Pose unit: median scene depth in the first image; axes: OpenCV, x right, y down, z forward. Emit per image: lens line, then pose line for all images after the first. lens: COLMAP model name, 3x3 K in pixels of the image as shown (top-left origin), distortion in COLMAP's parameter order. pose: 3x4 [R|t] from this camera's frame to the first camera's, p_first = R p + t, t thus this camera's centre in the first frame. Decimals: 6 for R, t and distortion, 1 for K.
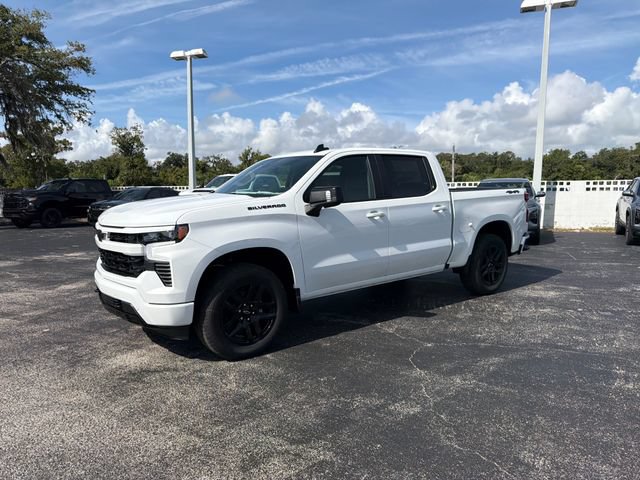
lens RADIAL K [[452.8, 0, 316.8], [0, 452.8, 256.8], [0, 0, 1]] dist [0.068158, -0.078974]
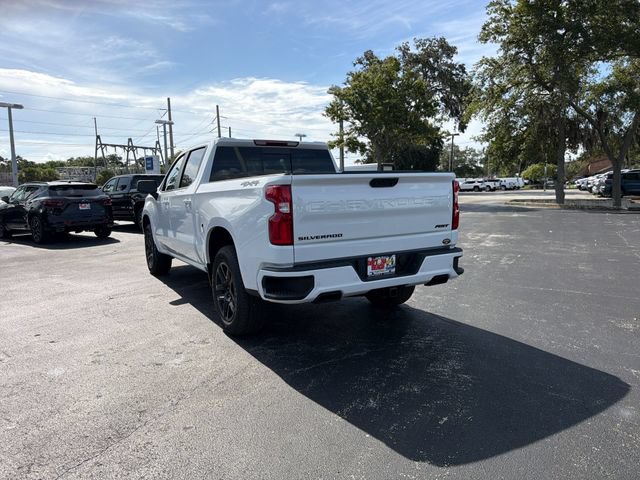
lens RADIAL K [[452.8, 0, 316.8], [0, 452.8, 256.8], [0, 0, 1]] dist [0.068158, -0.078974]
pose [[-0.140099, 0.163479, -0.976549, 0.270486], [-0.120679, 0.976103, 0.180717, -0.045309], [0.982756, 0.143167, -0.117023, 0.320150]]
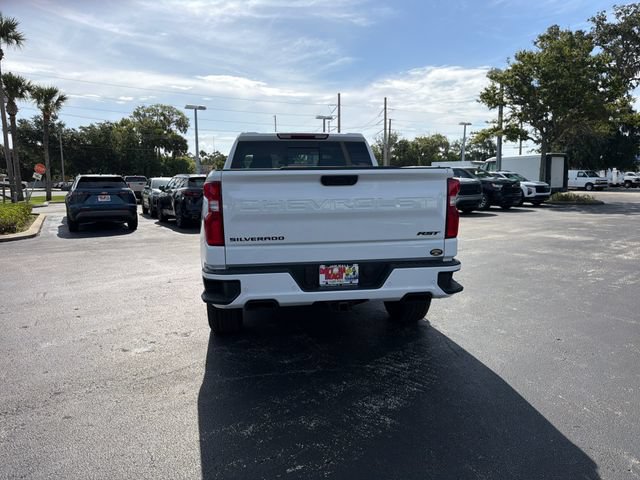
lens RADIAL K [[452.8, 0, 316.8], [0, 452.8, 256.8], [0, 0, 1]] dist [0.068158, -0.078974]
pose [[-0.488188, 0.156855, -0.858527, 0.234497], [-0.112448, 0.964212, 0.240105, -0.054375], [0.865464, 0.213756, -0.453079, 0.380174]]
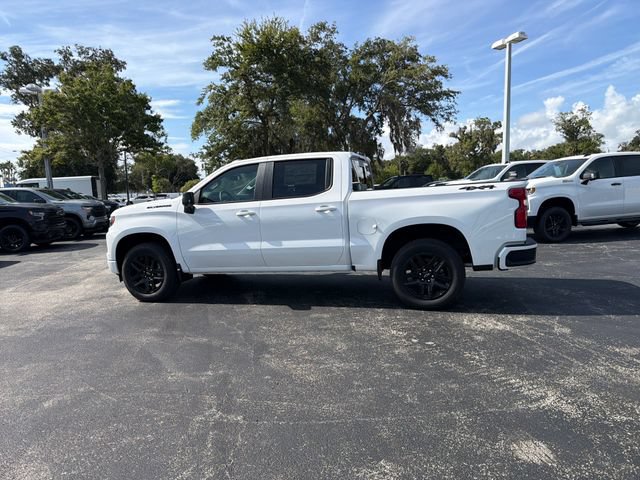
lens RADIAL K [[454.7, 0, 318.0], [0, 454.7, 252.7], [0, 0, 1]] dist [0.053403, -0.058401]
pose [[0.589259, 0.094482, -0.802401, 0.249347], [-0.080584, 0.995060, 0.057989, -0.015173], [0.803916, 0.030490, 0.593961, 0.089651]]
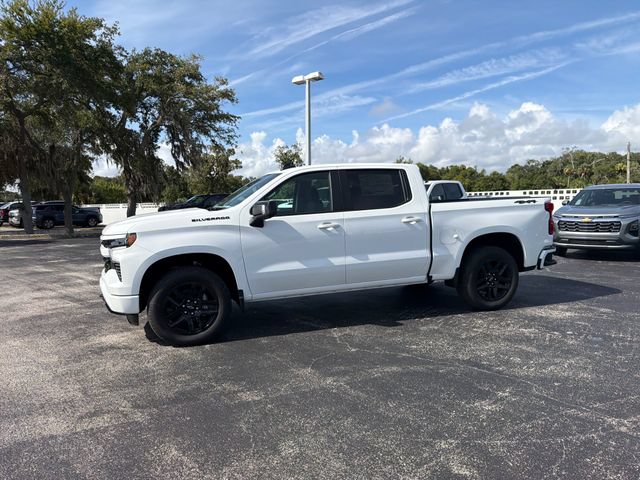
lens RADIAL K [[452.6, 0, 317.3], [0, 452.6, 254.2], [0, 0, 1]] dist [0.073540, -0.098916]
pose [[0.942069, 0.023964, -0.334562, 0.094680], [-0.032742, 0.999251, -0.020619, -0.000602], [0.333817, 0.030379, 0.942148, -0.003445]]
